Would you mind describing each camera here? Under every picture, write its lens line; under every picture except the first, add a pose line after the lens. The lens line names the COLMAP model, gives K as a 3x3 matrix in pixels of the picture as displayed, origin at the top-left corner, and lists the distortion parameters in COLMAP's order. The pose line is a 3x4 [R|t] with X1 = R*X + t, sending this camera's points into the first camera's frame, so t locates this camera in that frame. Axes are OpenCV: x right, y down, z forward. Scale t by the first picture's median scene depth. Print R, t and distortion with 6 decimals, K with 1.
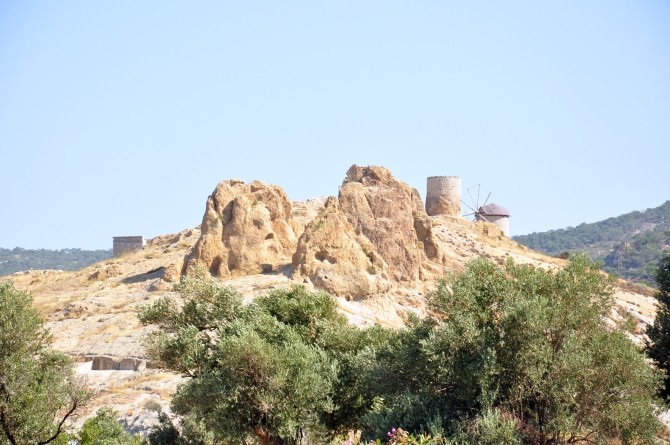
lens RADIAL K [[3092.8, 0, 335.0], [0, 3092.8, 221.7], [0, 0, 1]] dist [1.206258, 0.000000]
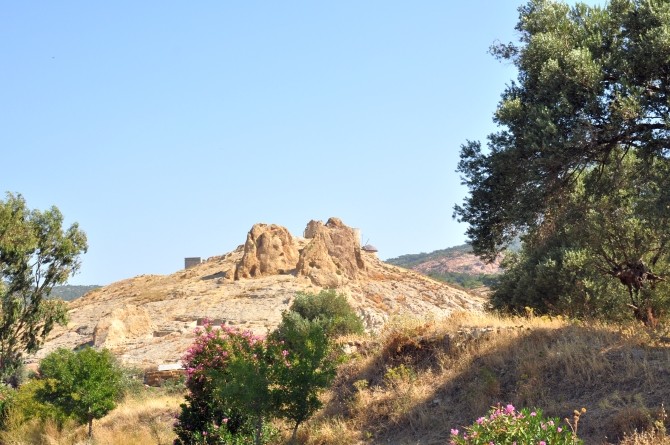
lens RADIAL K [[1355.9, 0, 335.0], [0, 1355.9, 222.2], [0, 0, 1]] dist [0.057154, 0.000000]
pose [[0.994961, 0.002834, 0.100228, -0.070030], [0.001285, 0.999158, -0.041010, 0.018648], [-0.100259, 0.040932, 0.994119, 0.205354]]
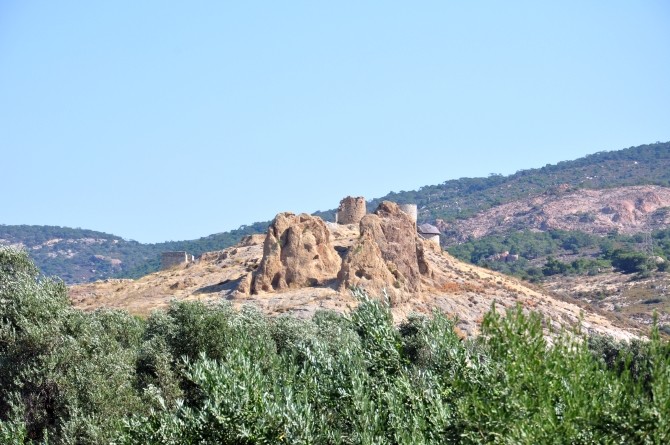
lens RADIAL K [[3092.8, 0, 334.8], [0, 3092.8, 223.6], [0, 0, 1]] dist [1.206258, 0.000000]
pose [[0.993093, 0.014432, 0.116439, -0.162830], [-0.015564, 0.999840, 0.008826, -0.020583], [-0.116293, -0.010578, 0.993159, -0.271258]]
